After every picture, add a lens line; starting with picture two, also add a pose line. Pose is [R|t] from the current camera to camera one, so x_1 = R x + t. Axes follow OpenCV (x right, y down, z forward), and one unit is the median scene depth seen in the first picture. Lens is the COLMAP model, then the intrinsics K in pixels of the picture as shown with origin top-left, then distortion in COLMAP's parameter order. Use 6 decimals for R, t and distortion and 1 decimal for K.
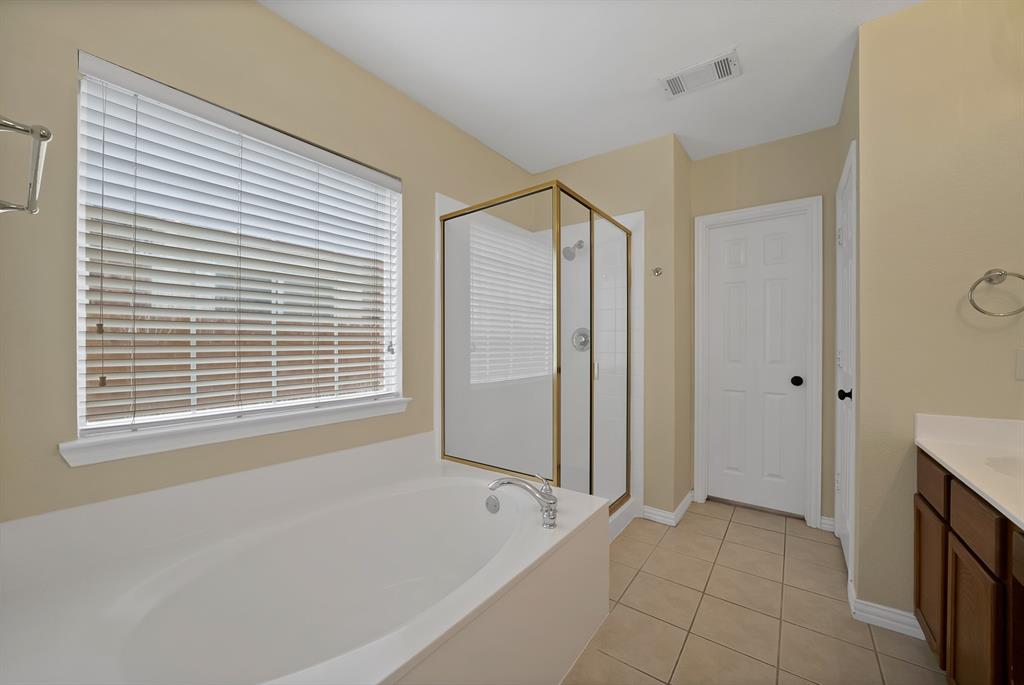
lens RADIAL K [[379.1, 0, 508.5], [0, 379.1, 347.4], [0, 0, 1]] dist [-0.024274, 0.002729]
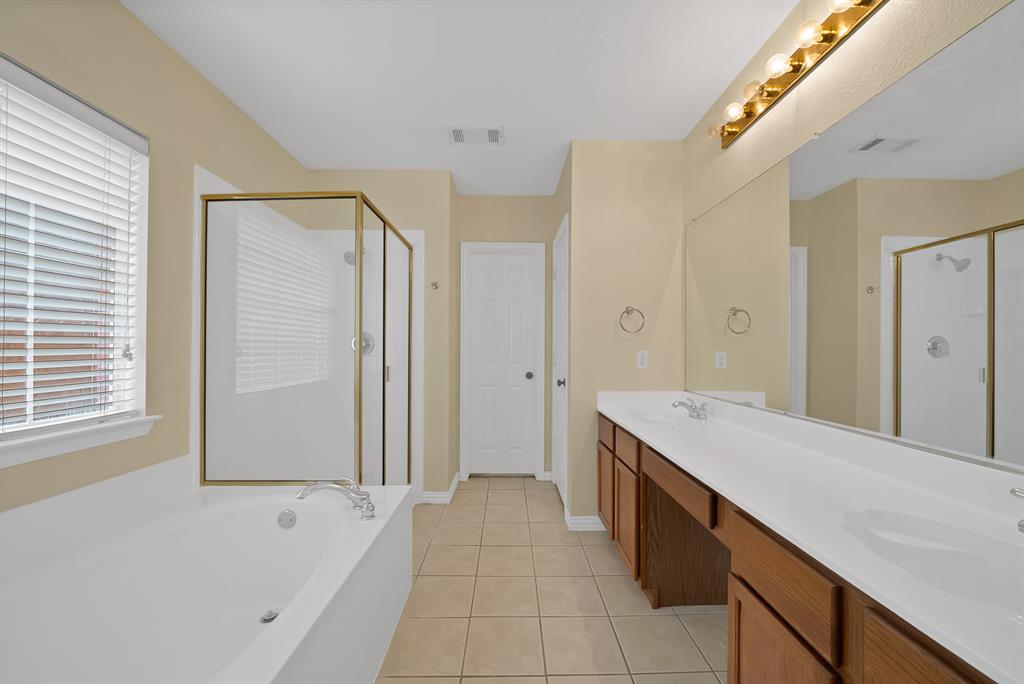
lens RADIAL K [[374.3, 0, 508.6], [0, 374.3, 348.4], [0, 0, 1]] dist [-0.016808, 0.000132]
pose [[0.801632, 0.001634, 0.597816, -0.129297], [0.002648, 0.999977, -0.006285, -0.000686], [-0.597812, 0.006621, 0.801609, -0.057778]]
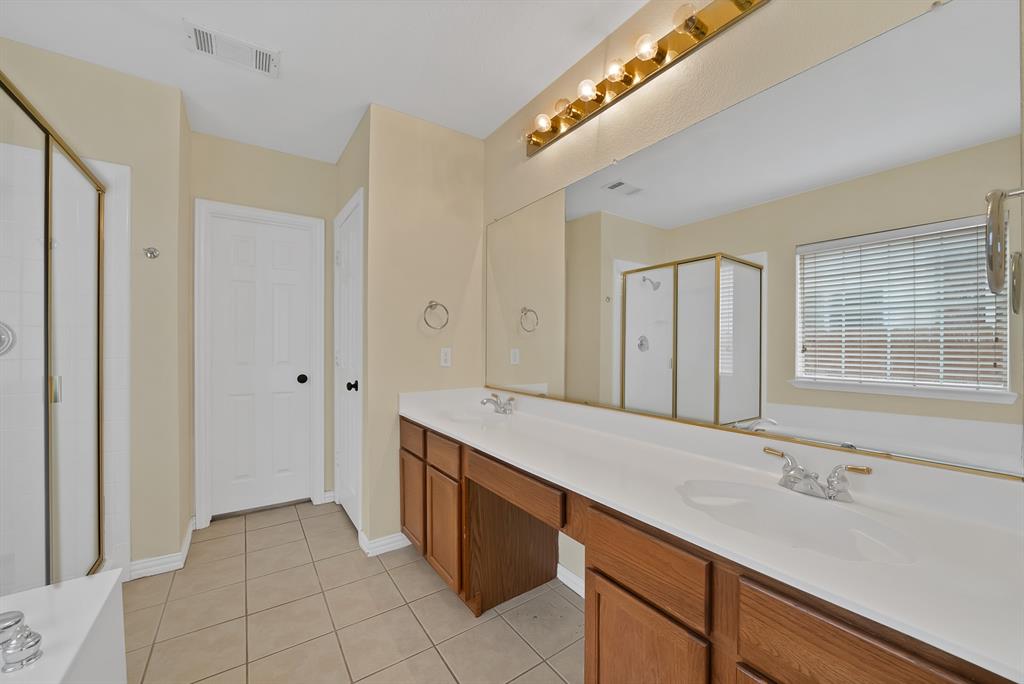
lens RADIAL K [[379.1, 0, 508.5], [0, 379.1, 346.9], [0, 0, 1]] dist [-0.024274, 0.002729]
pose [[0.322669, -0.004103, 0.946503, -0.110502], [0.008284, 0.999965, 0.001511, -0.002324], [-0.946476, 0.007353, 0.322691, 0.073304]]
